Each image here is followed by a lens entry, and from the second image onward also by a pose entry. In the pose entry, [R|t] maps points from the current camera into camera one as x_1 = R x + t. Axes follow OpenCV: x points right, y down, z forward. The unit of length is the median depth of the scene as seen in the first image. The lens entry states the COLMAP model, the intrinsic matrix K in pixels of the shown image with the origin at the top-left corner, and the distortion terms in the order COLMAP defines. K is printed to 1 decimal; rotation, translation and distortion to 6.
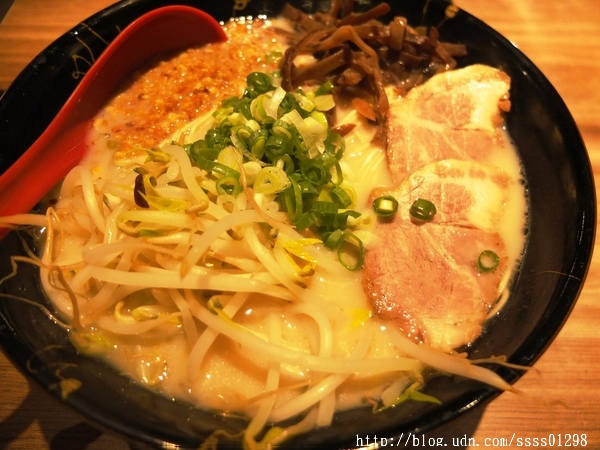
lens RADIAL K [[406.9, 0, 298.0], [0, 406.9, 244.4], [0, 0, 1]] dist [-0.009928, -0.000663]
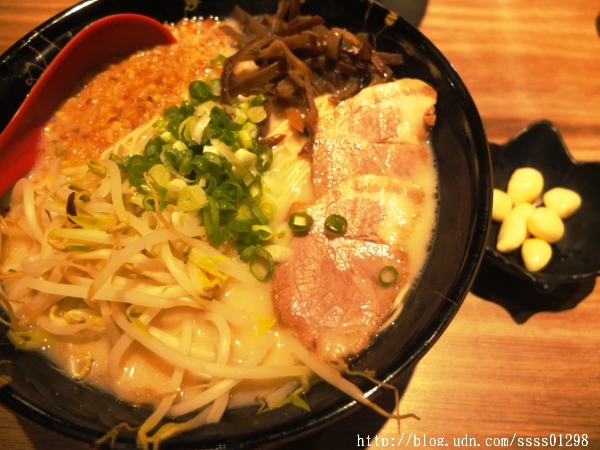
lens RADIAL K [[427.6, 0, 300.0], [0, 427.6, 225.0], [0, 0, 1]] dist [-0.031236, 0.004018]
pose [[0.999335, 0.028547, -0.022703, 0.237215], [-0.026902, 0.997202, 0.069751, -0.160772], [0.024631, -0.069094, 0.997306, -0.138139]]
